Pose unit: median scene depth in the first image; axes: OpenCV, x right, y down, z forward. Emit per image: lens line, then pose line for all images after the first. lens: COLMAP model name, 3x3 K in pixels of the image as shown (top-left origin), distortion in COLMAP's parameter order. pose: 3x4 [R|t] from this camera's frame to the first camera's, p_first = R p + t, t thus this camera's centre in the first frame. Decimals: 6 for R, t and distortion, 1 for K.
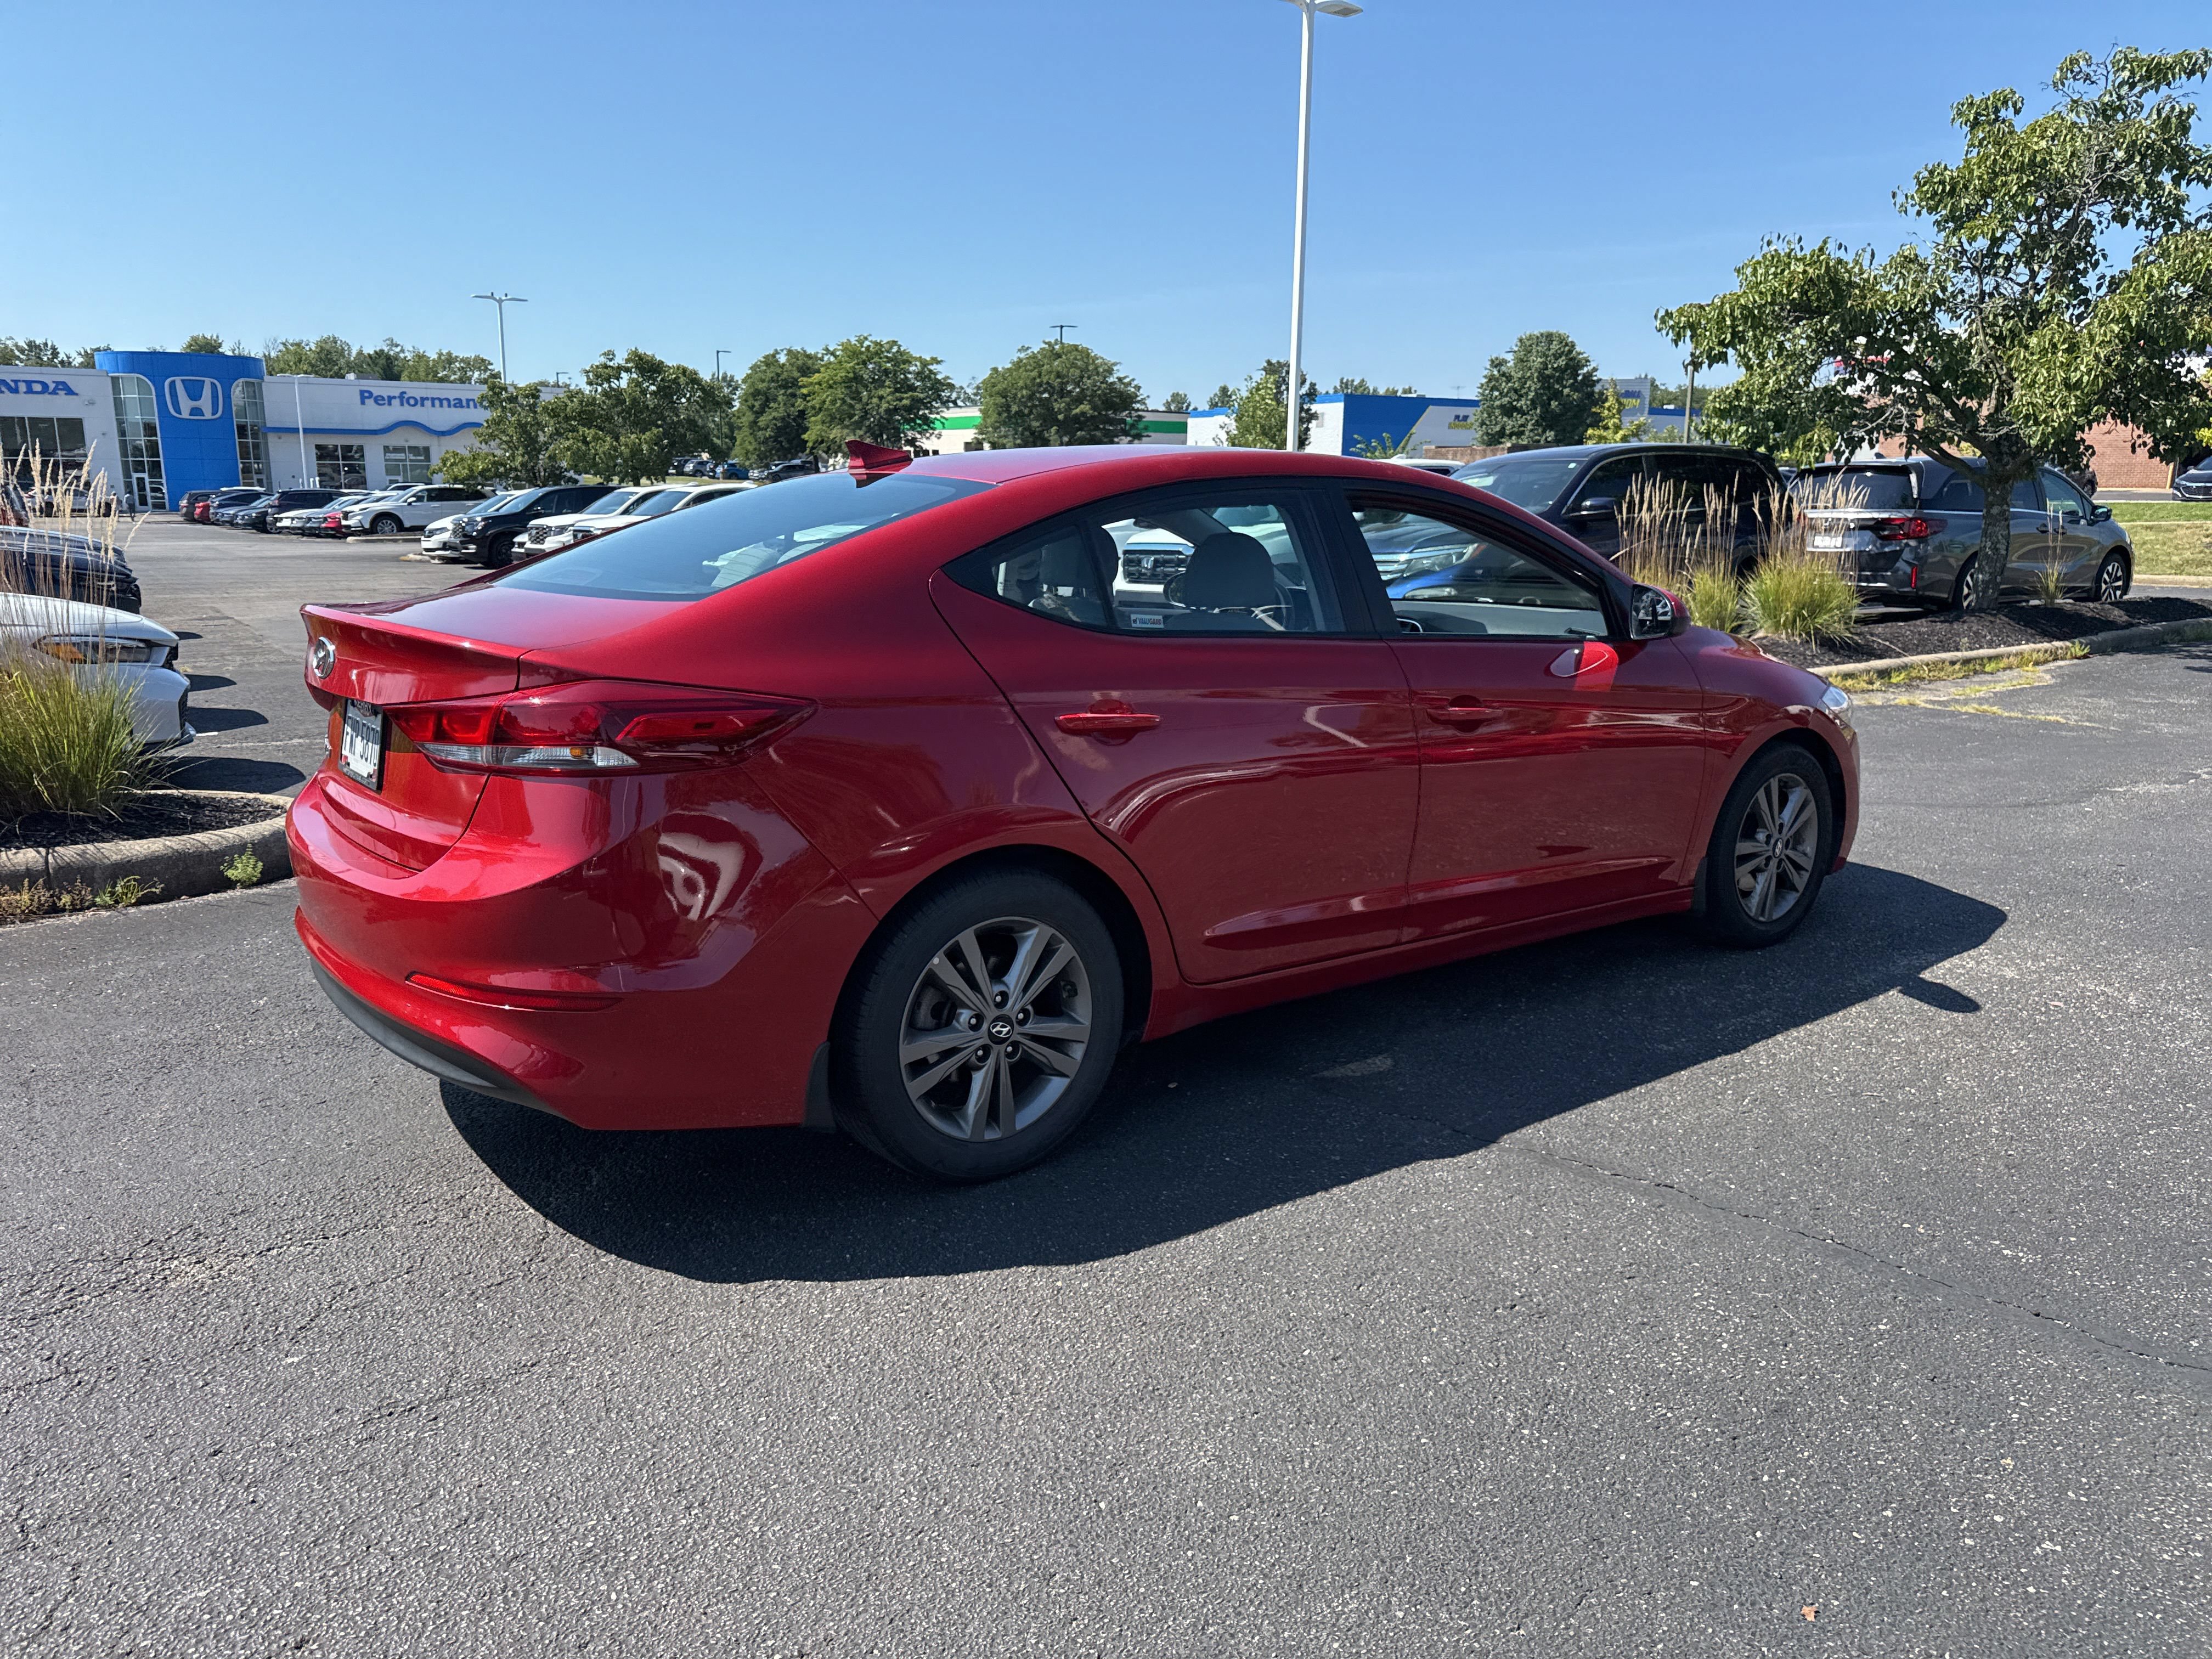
lens RADIAL K [[1563.9, 0, 1113.7], [0, 1563.9, 856.9], [0, 0, 1]] dist [0.033640, -0.040647]
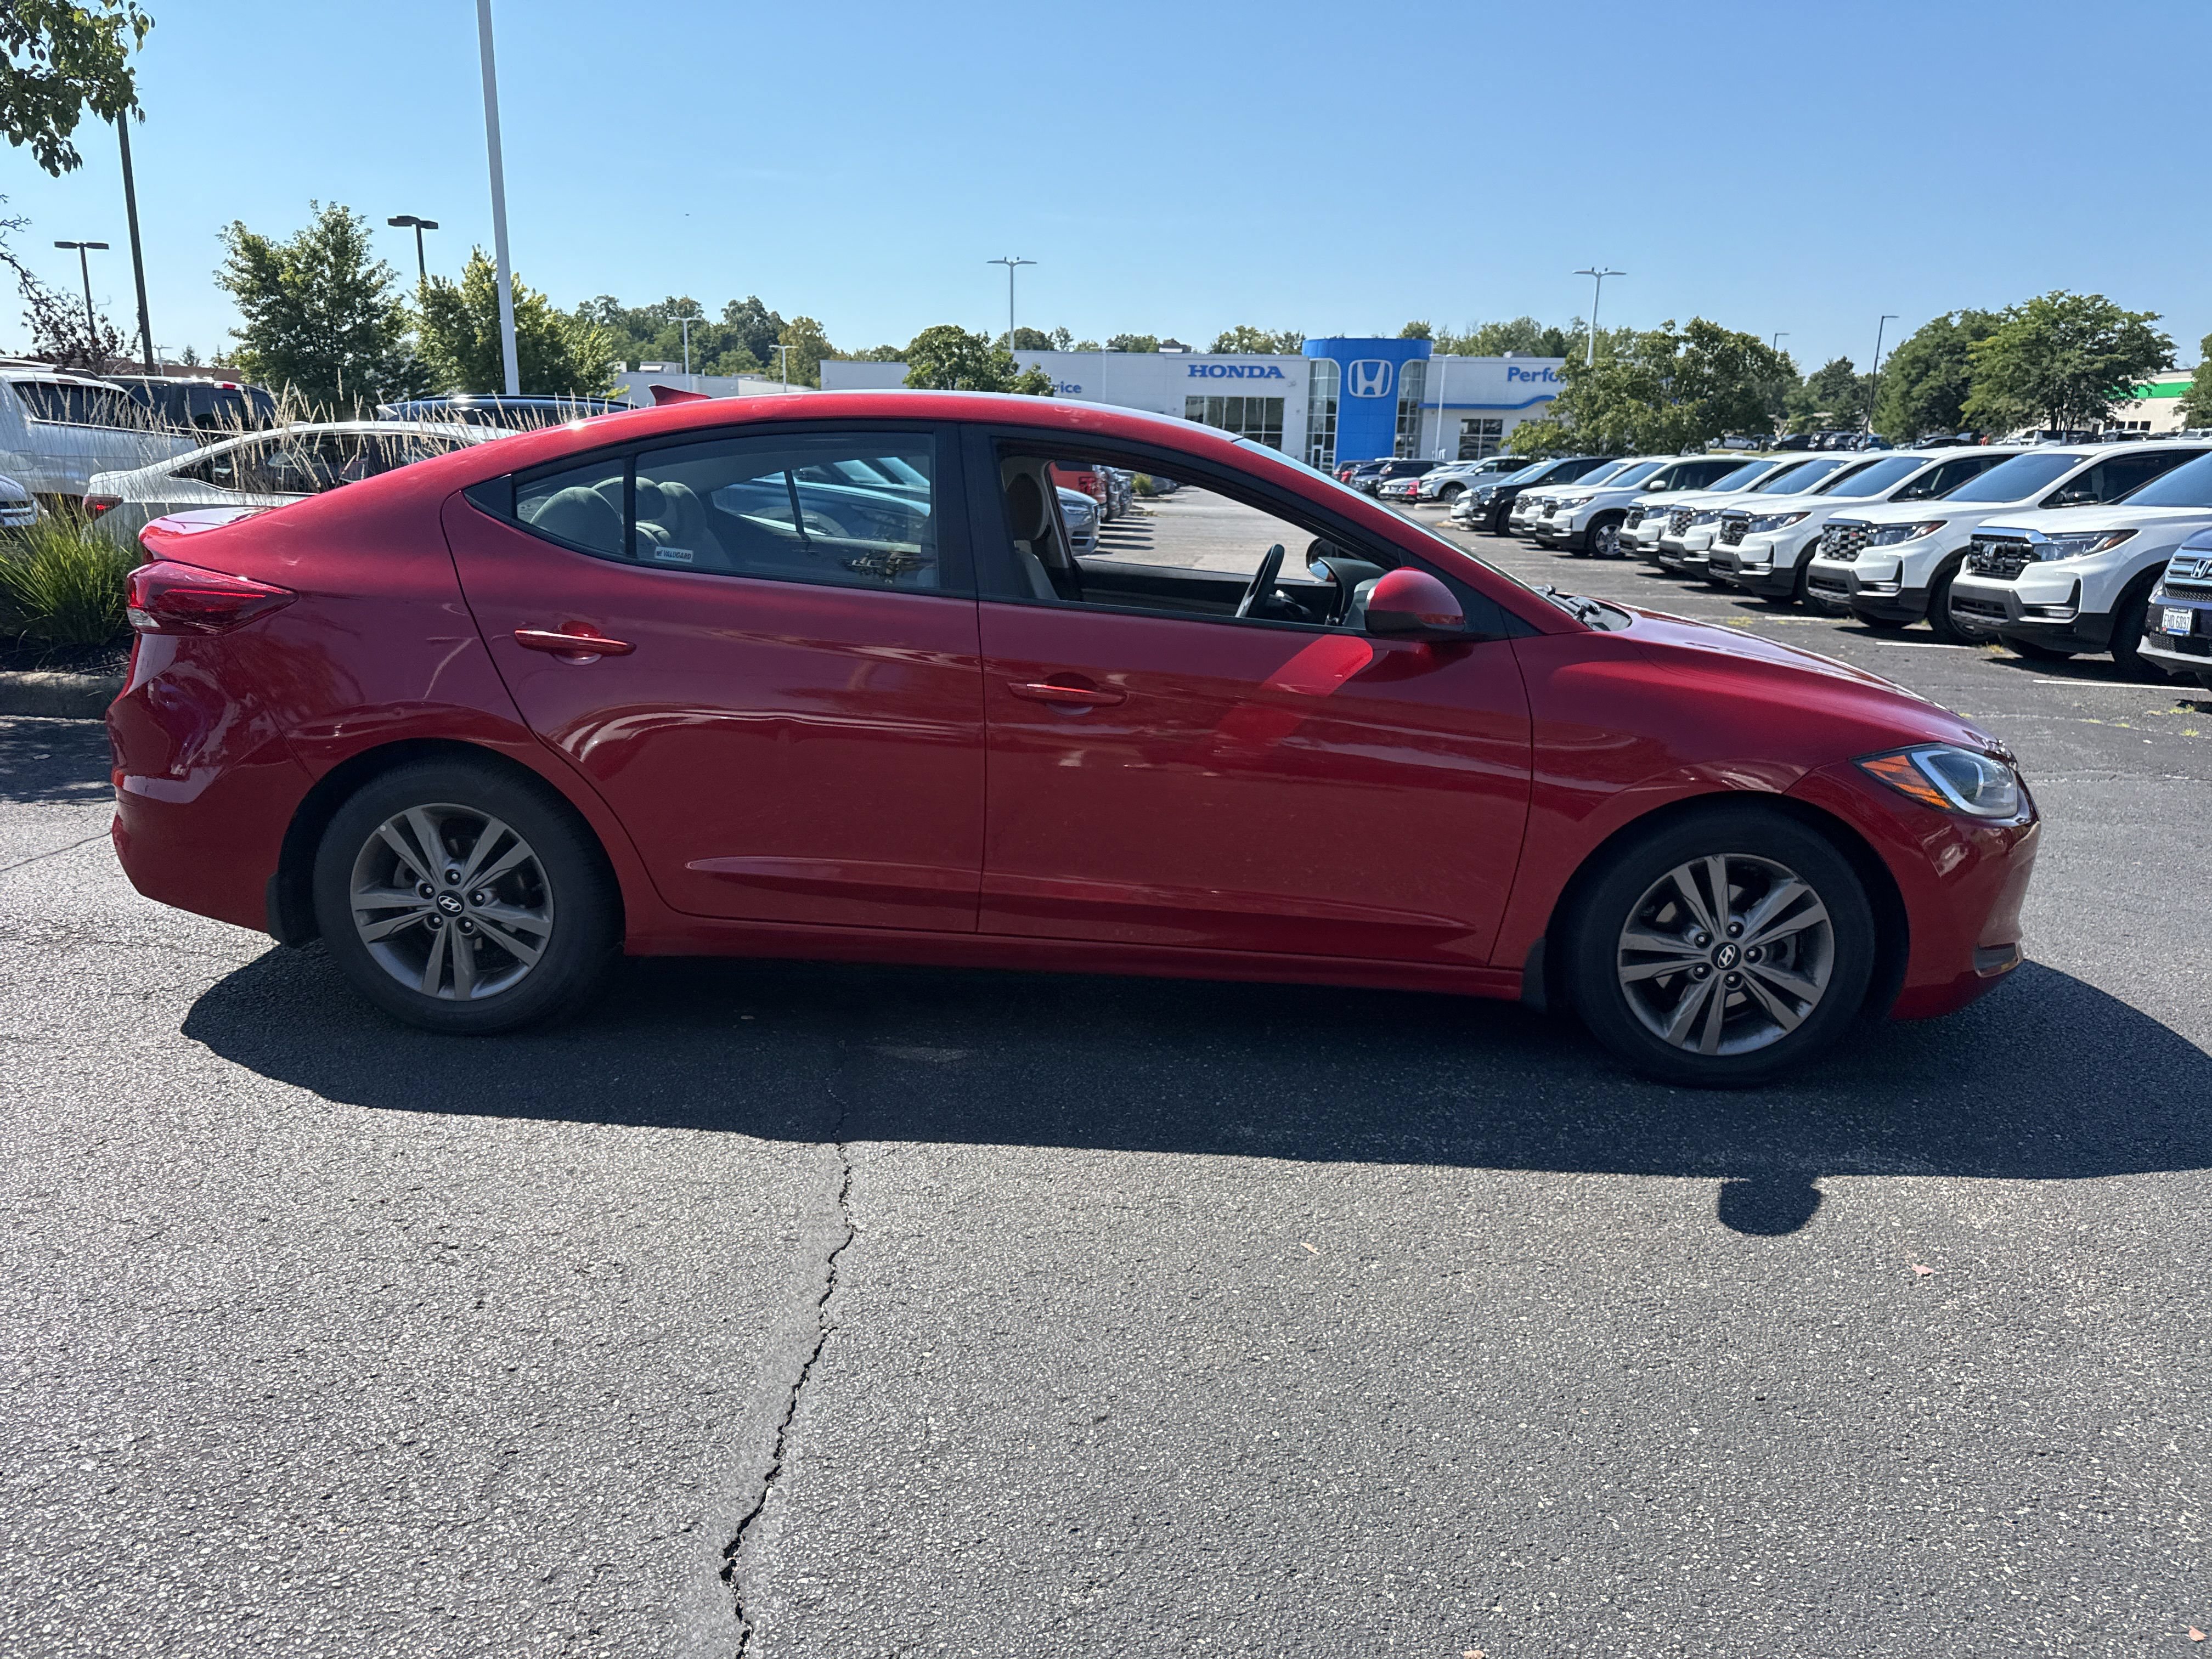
lens RADIAL K [[1563.9, 0, 1104.8], [0, 1563.9, 845.2], [0, 0, 1]] dist [0.033640, -0.040647]
pose [[0.761030, 0.172008, -0.625498, 0.081220], [-0.166890, 0.983666, 0.067450, -0.007086], [0.626882, 0.053058, 0.777305, 0.033501]]
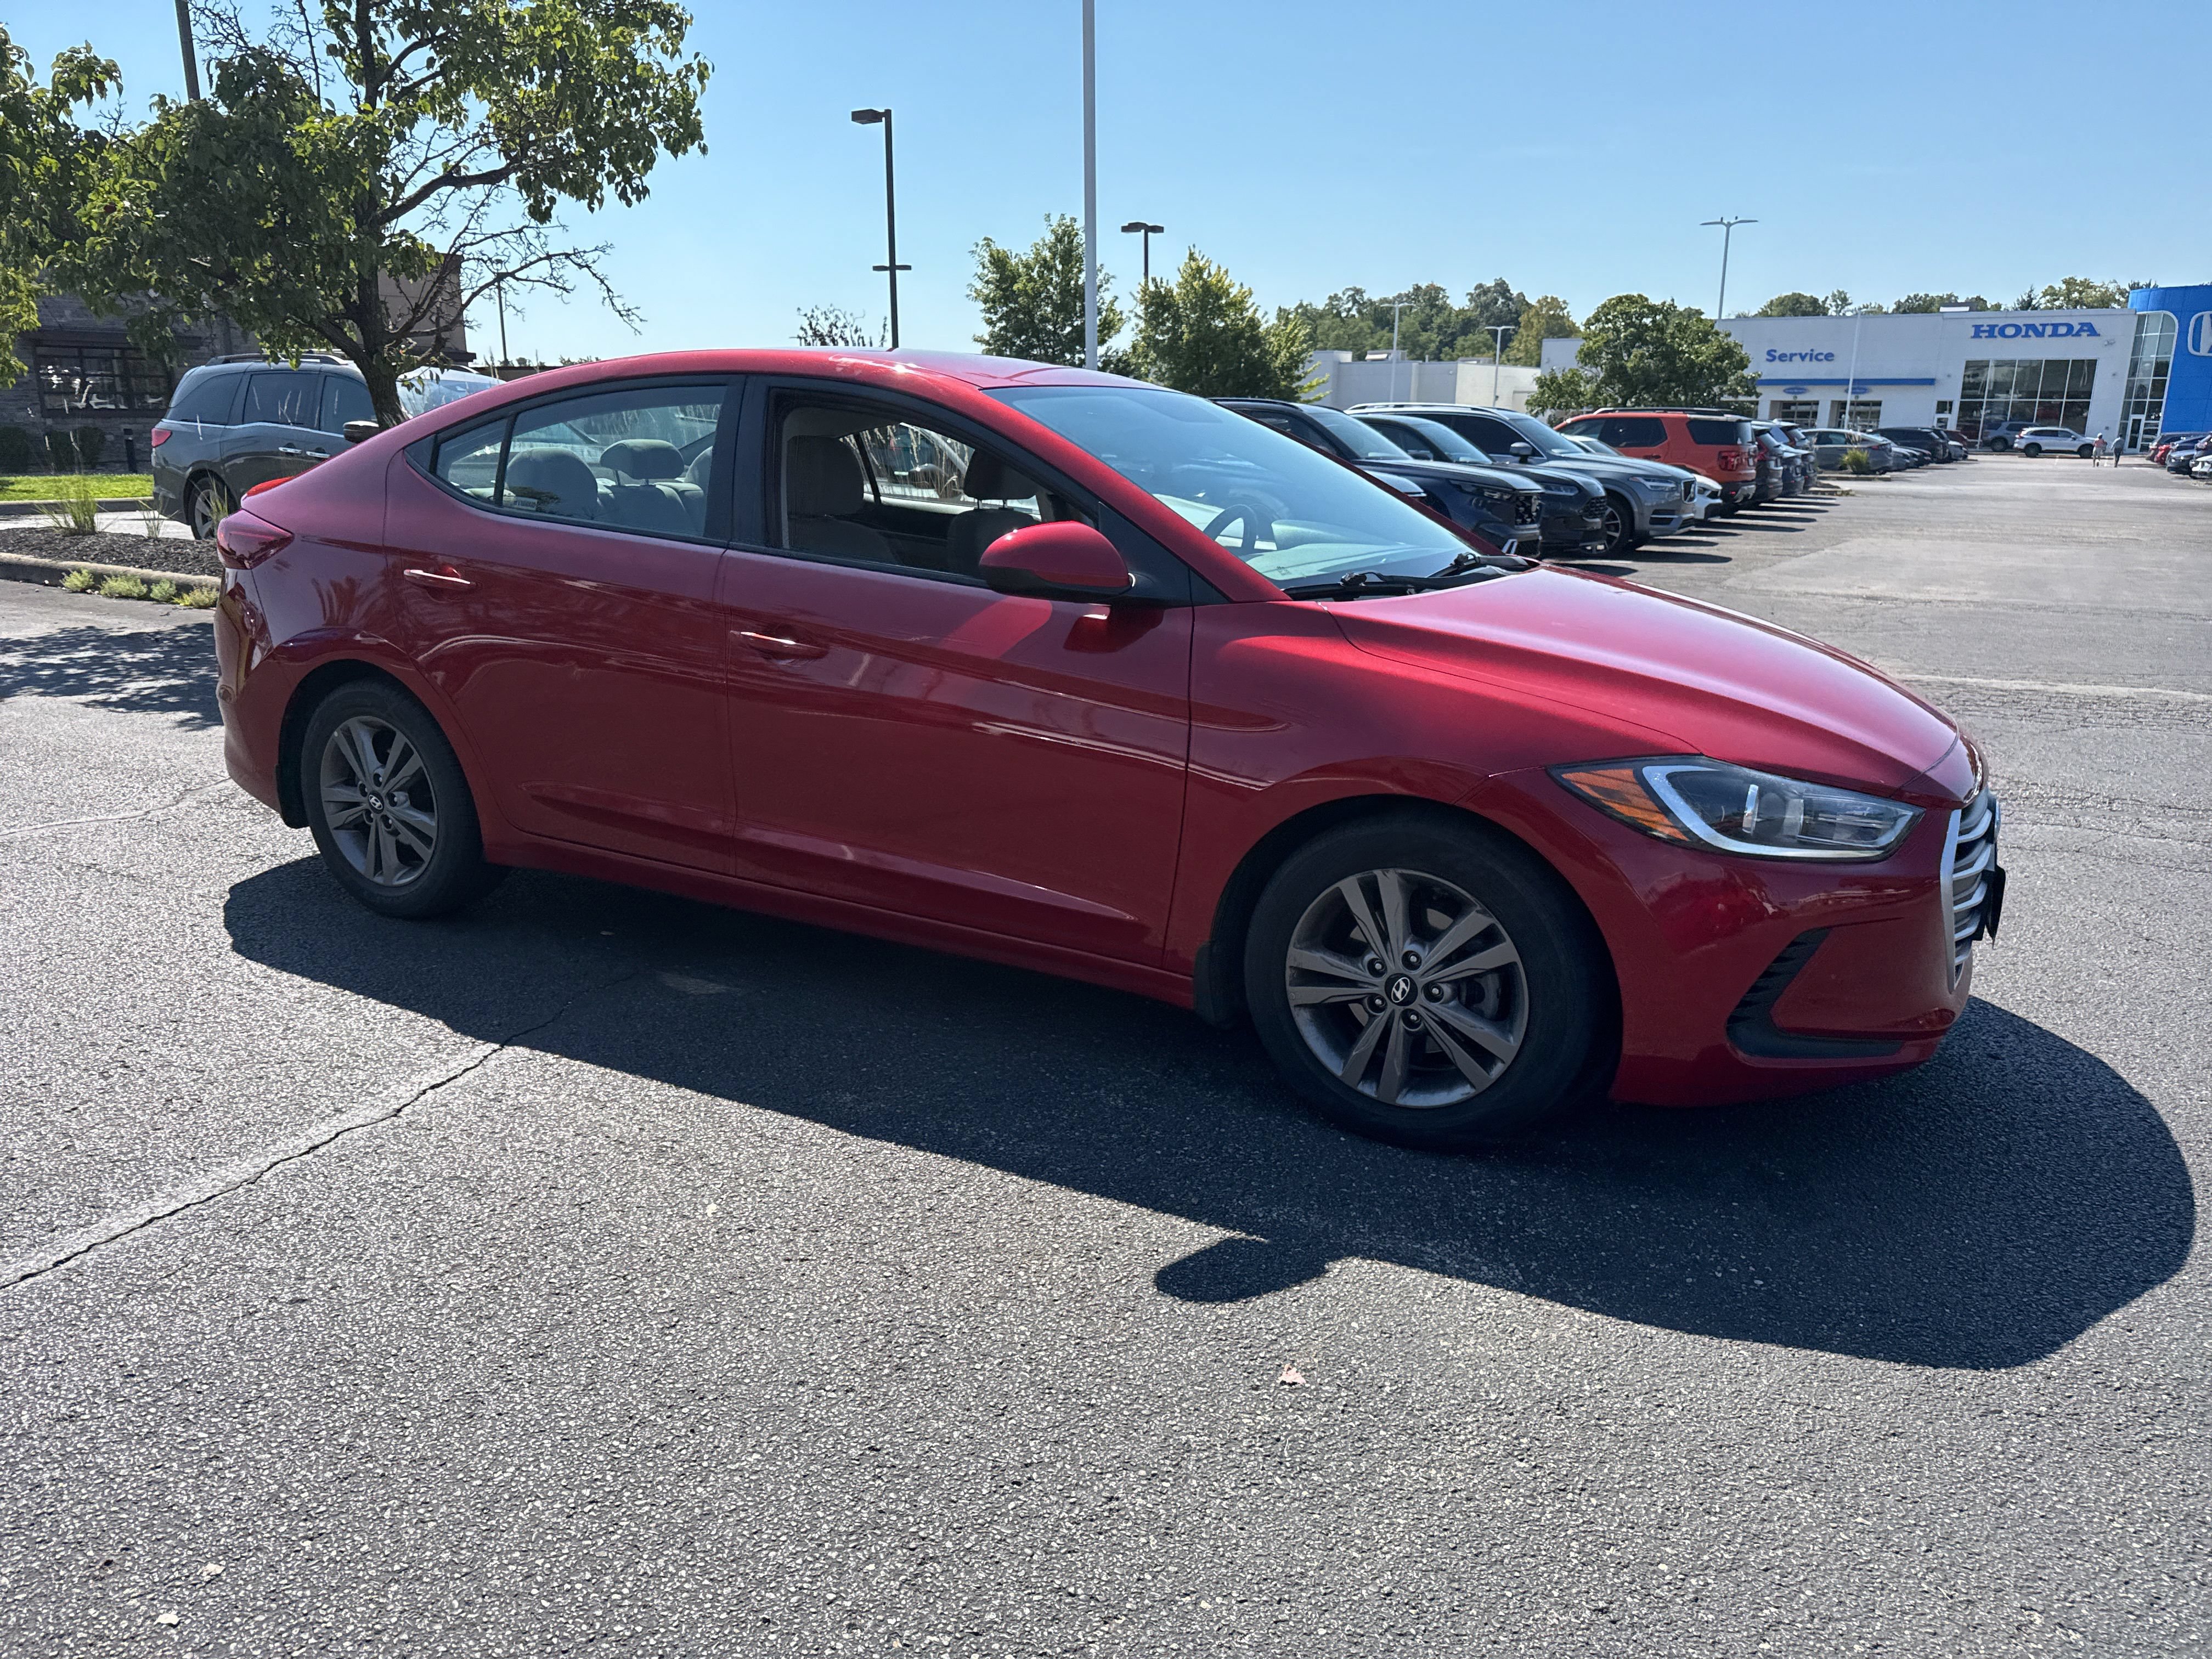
lens RADIAL K [[1563.9, 0, 1101.2], [0, 1563.9, 858.2], [0, 0, 1]] dist [0.033640, -0.040647]
pose [[0.400005, 0.243393, -0.883604, 0.112235], [-0.212684, 0.962426, 0.168824, -0.016448], [0.891494, 0.120398, 0.436741, 0.079407]]
